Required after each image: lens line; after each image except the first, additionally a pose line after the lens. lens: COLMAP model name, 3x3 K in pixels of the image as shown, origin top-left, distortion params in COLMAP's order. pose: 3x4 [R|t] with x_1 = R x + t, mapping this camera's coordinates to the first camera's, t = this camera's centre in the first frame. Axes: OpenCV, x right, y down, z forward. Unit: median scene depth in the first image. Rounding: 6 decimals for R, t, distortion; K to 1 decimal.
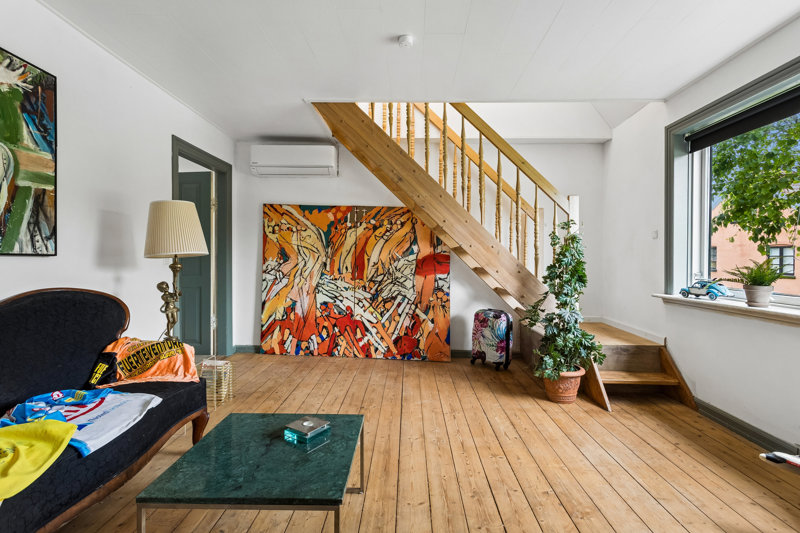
lens RADIAL K [[373.7, 0, 400.0], [0, 373.7, 266.5], [0, 0, 1]] dist [0.003939, 0.000799]
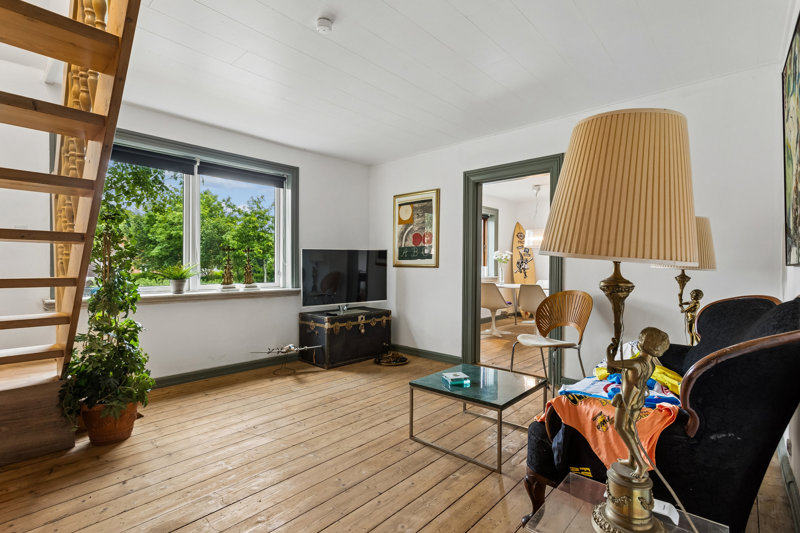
lens RADIAL K [[373.7, 0, 400.0], [0, 373.7, 266.5], [0, 0, 1]] dist [0.003939, 0.000799]
pose [[-0.749136, -0.007462, 0.662374, -0.874208], [0.003517, 0.999878, 0.015241, -0.033588], [-0.662407, 0.013747, -0.749018, 1.854259]]
